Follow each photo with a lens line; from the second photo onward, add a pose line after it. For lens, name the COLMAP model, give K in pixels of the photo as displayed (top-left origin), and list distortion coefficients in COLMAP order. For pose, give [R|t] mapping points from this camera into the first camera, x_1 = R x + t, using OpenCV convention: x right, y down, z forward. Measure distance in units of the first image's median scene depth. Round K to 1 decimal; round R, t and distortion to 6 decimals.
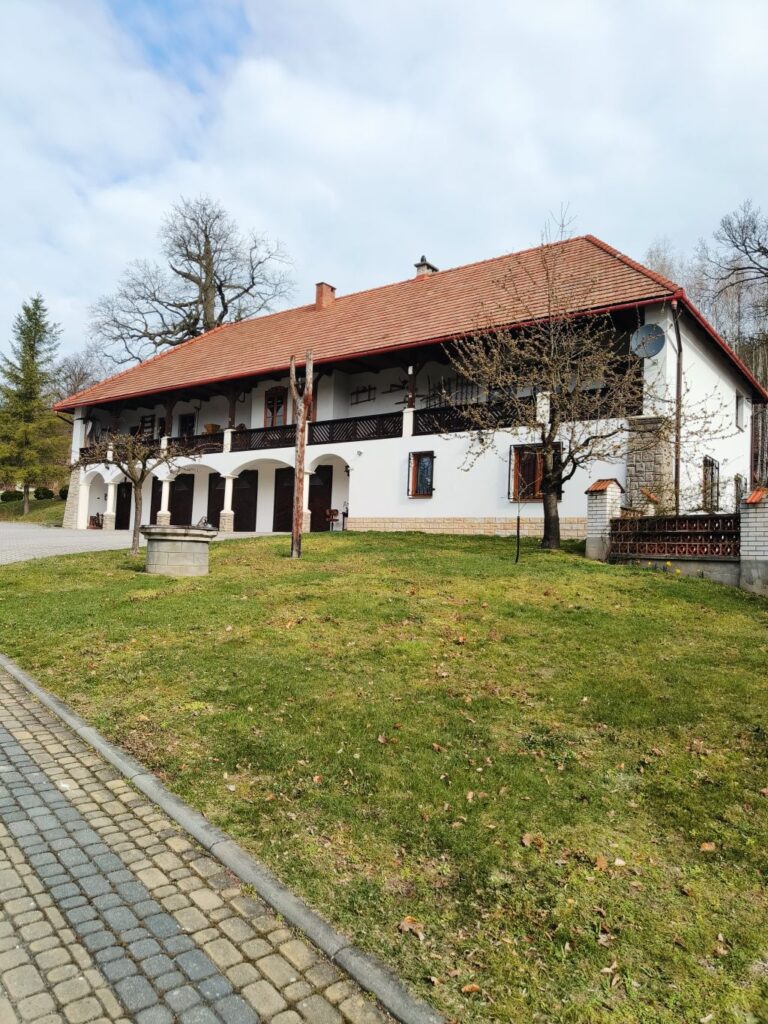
lens RADIAL K [[838.9, 0, 384.0], [0, 838.9, 512.0], [0, 0, 1]] dist [0.136982, -0.417114]
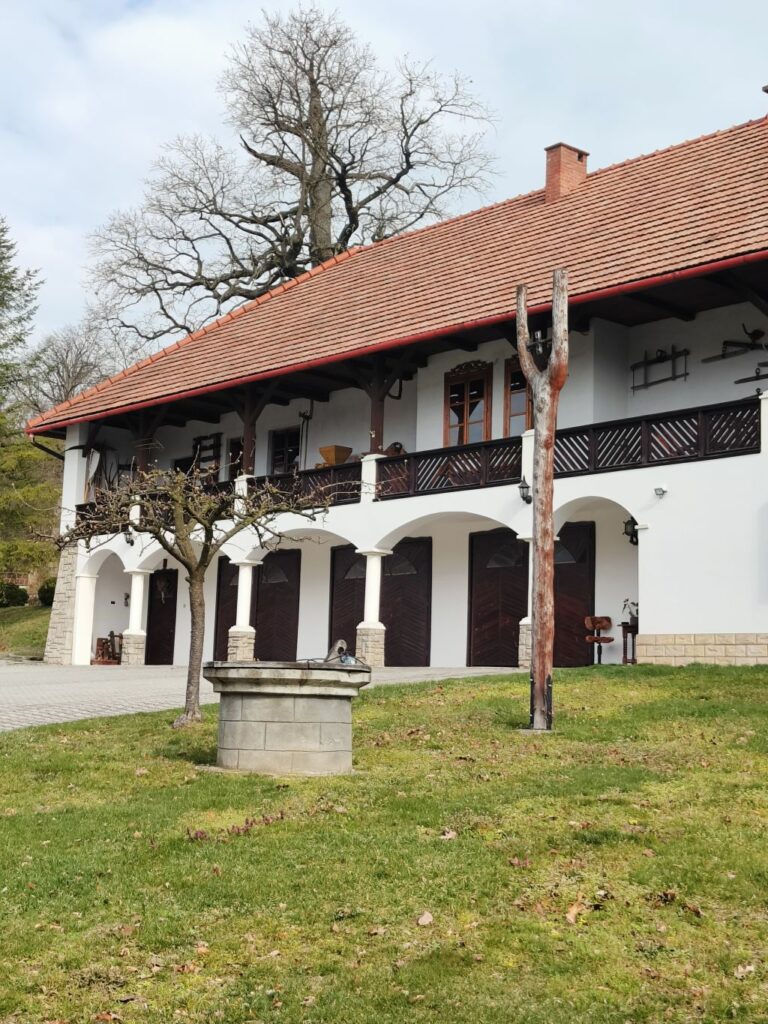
lens RADIAL K [[1403.9, 0, 384.0], [0, 1403.9, 512.0], [0, 0, 1]] dist [0.169156, -0.534296]
pose [[0.991343, -0.030412, -0.127724, -0.074955], [0.021515, 0.997282, -0.070471, -0.008118], [0.129520, 0.067113, 0.989303, 0.204832]]
